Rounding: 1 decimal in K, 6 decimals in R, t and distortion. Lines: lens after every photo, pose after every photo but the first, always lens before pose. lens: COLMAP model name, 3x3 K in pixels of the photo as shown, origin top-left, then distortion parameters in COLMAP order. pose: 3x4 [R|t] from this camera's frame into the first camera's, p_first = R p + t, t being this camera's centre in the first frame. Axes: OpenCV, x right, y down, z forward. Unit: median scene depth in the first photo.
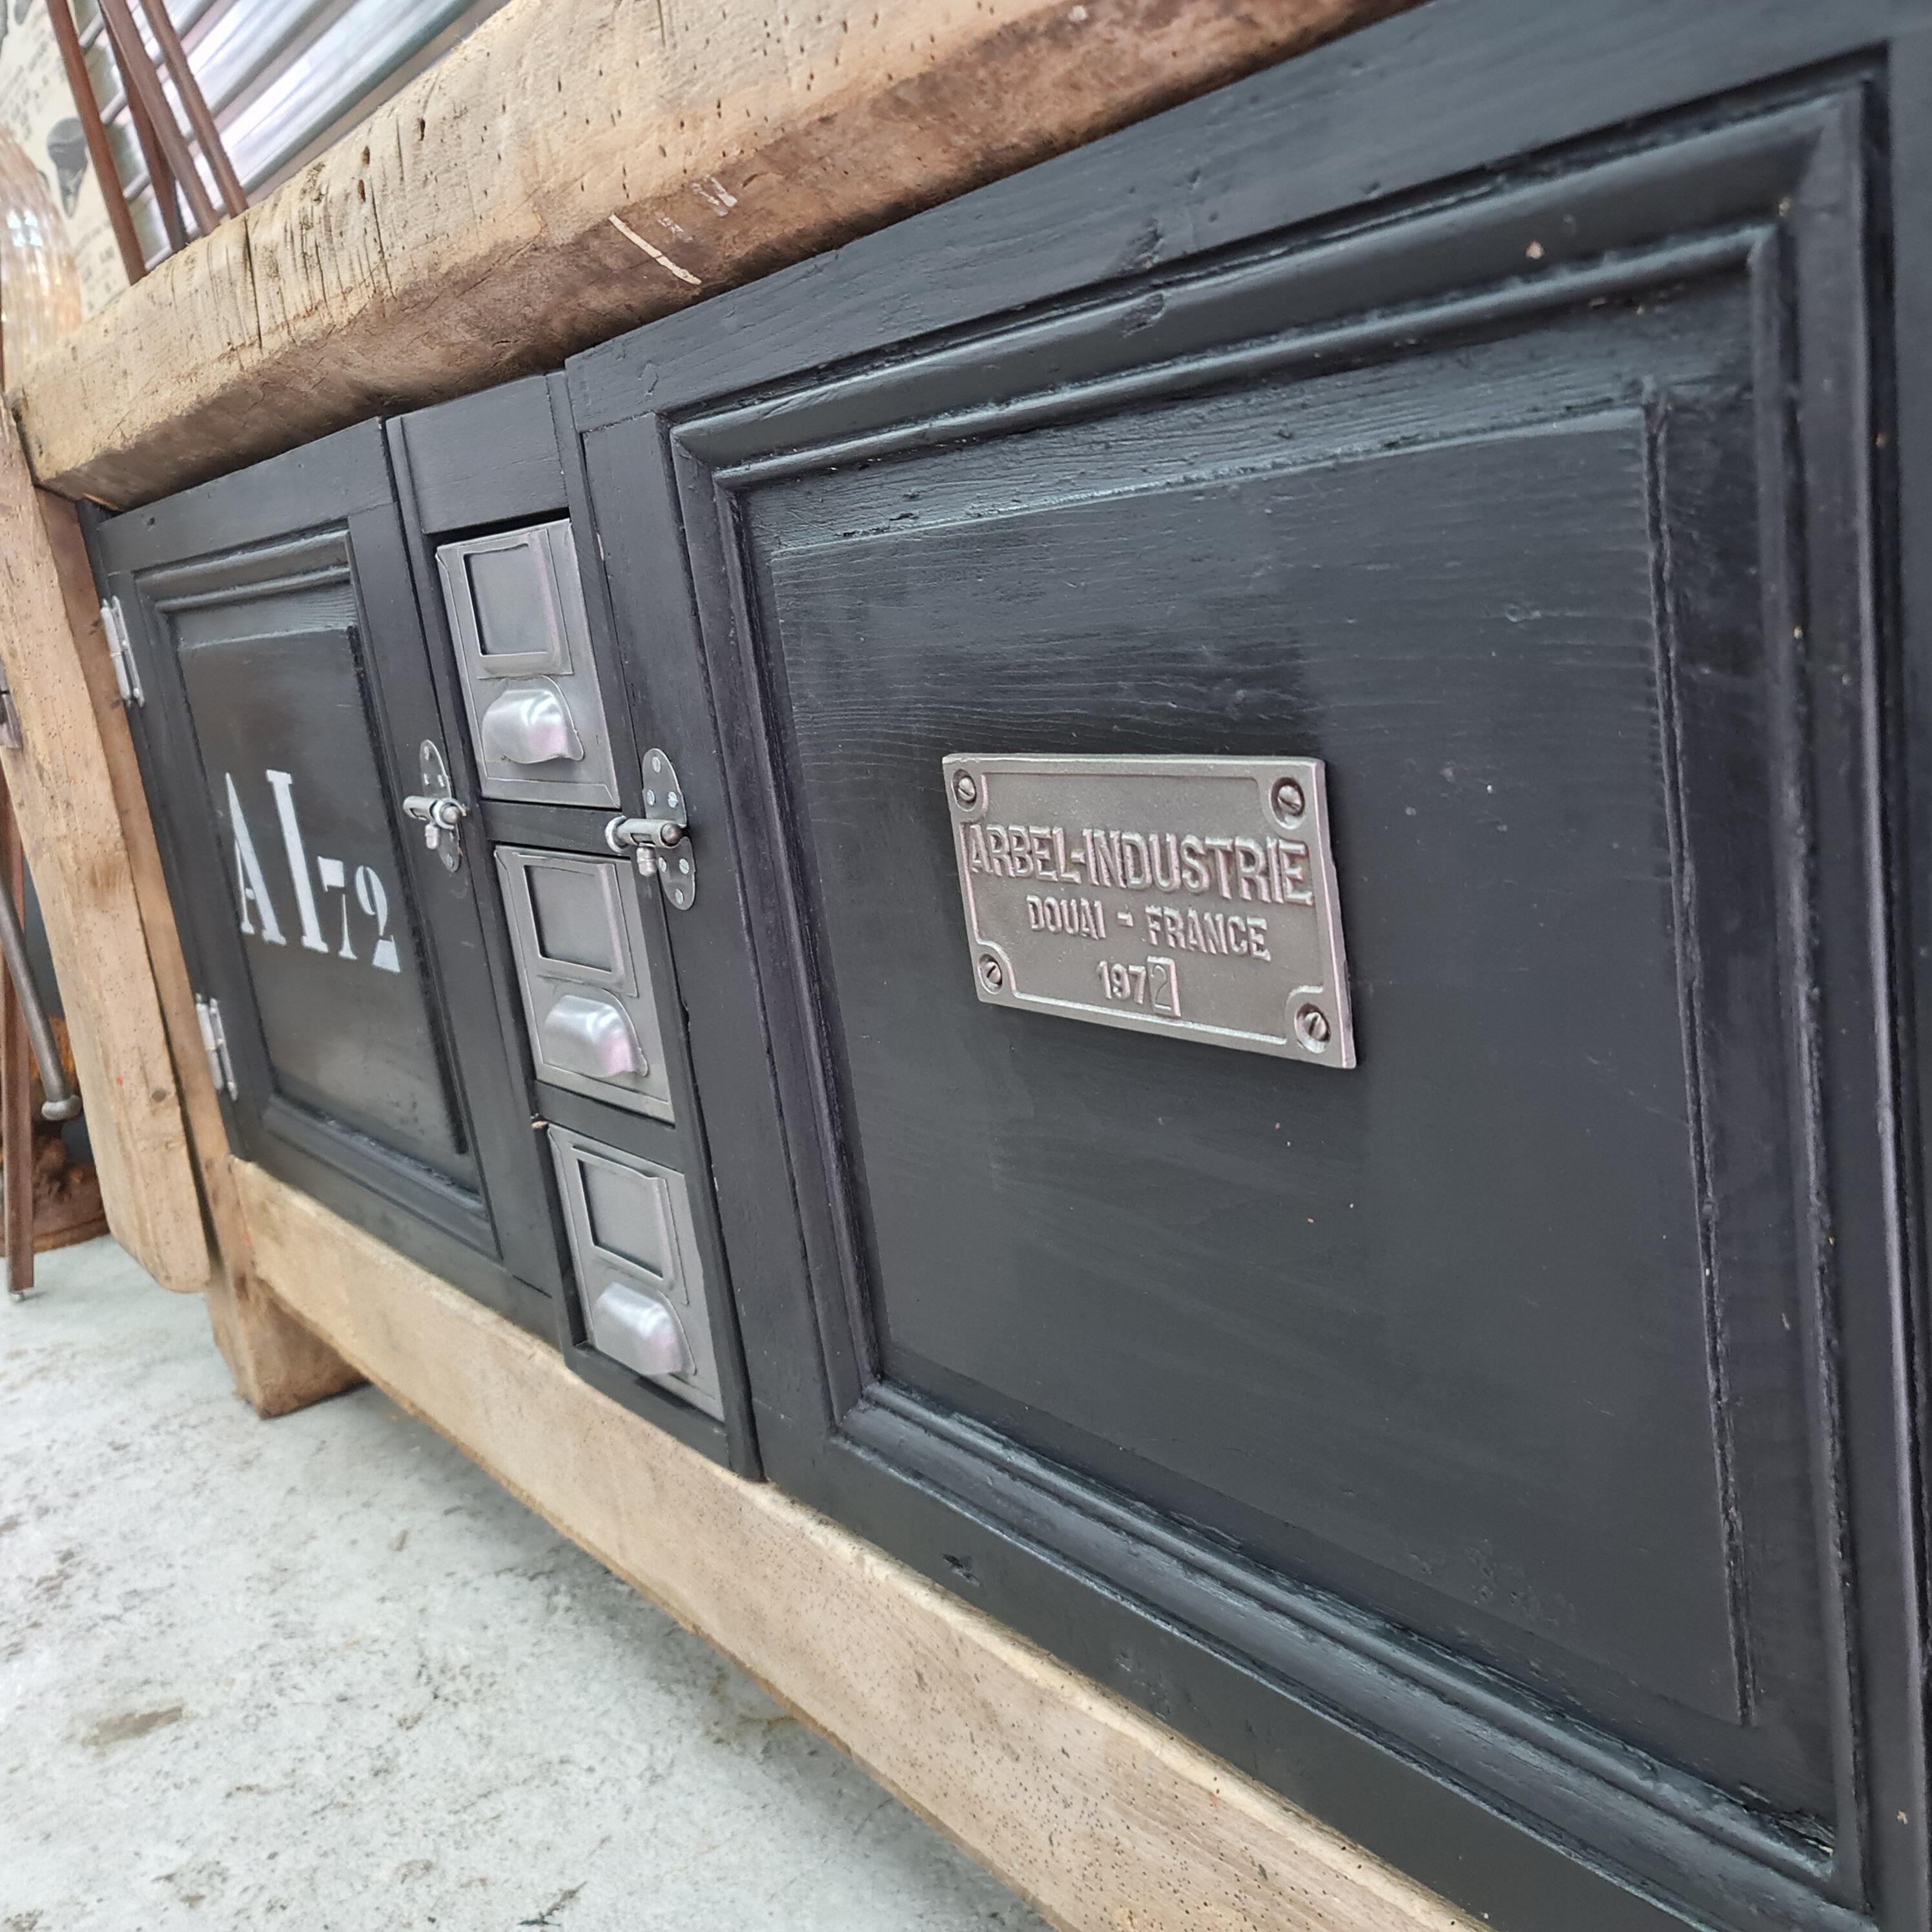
lens RADIAL K [[1923.5, 0, 966.0], [0, 1923.5, 966.0], [0, 0, 1]] dist [0.046035, 0.005956]
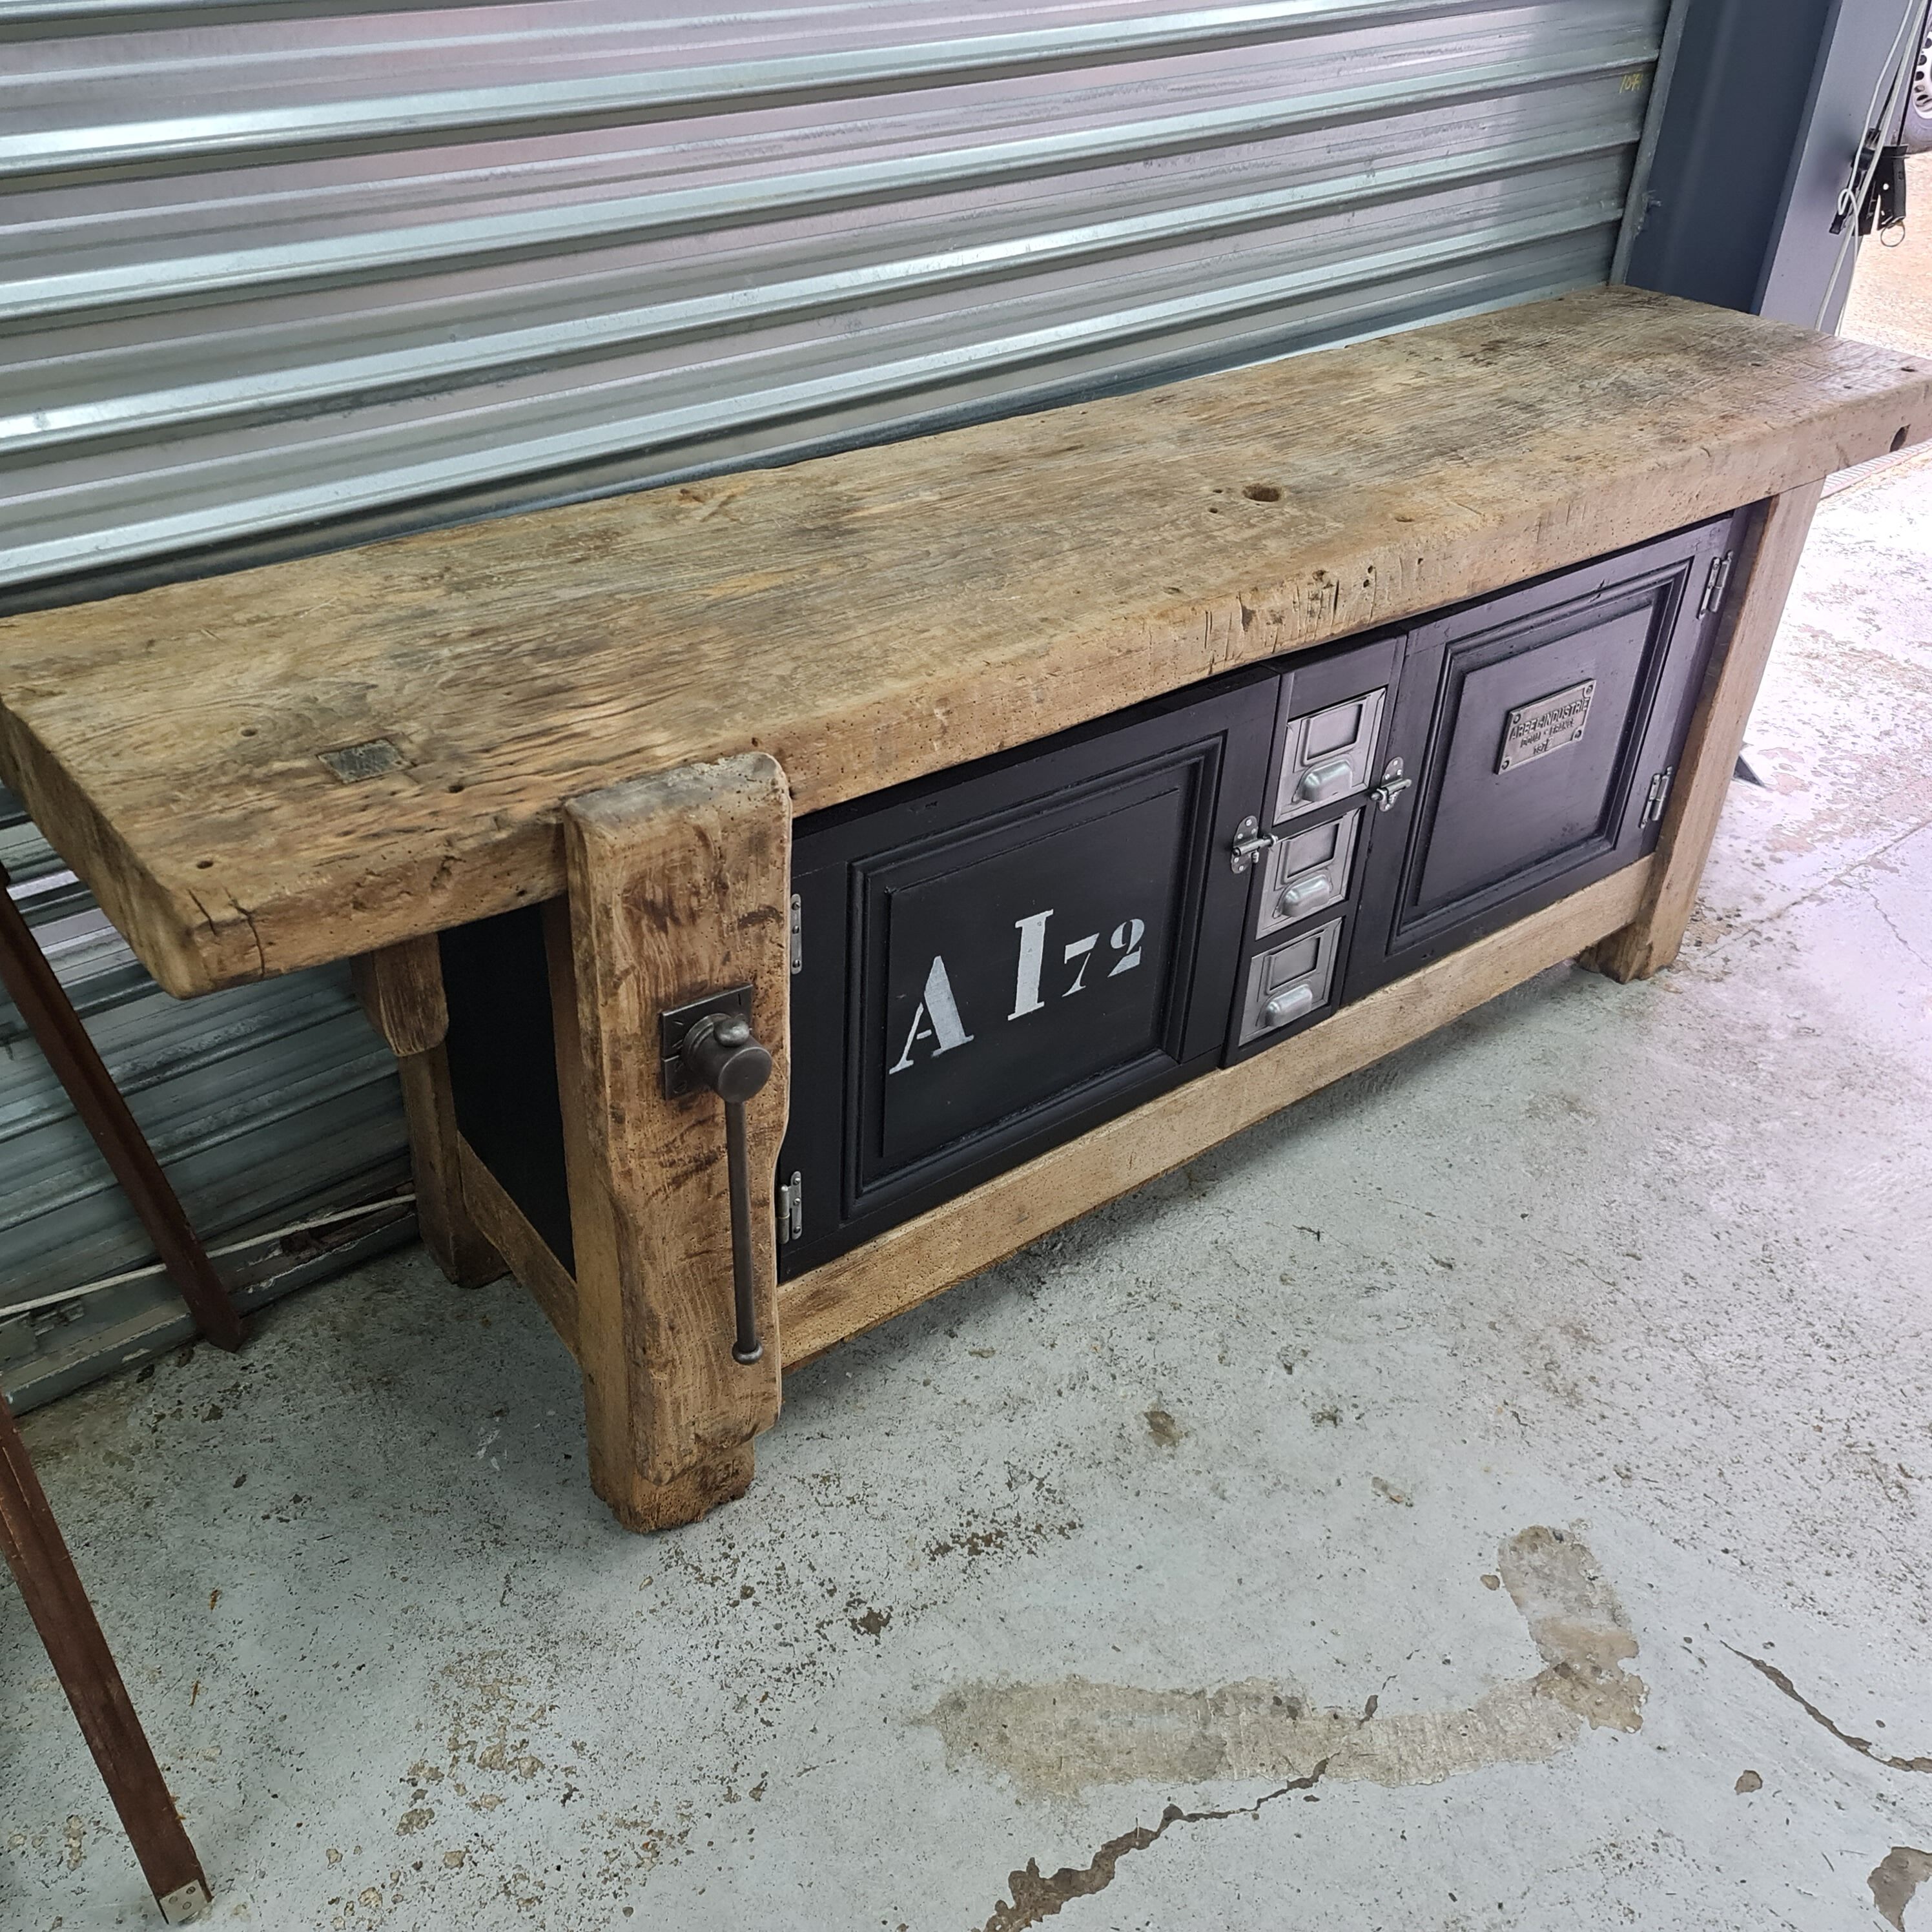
lens RADIAL K [[1875.4, 0, 968.1], [0, 1875.4, 939.8], [0, 0, 1]] dist [0.063059, -0.029415]
pose [[-0.053739, -0.420370, 0.905760, -1.843385], [0.181126, 0.887920, 0.422836, -0.779302], [-0.981991, 0.186780, 0.028424, 1.090315]]
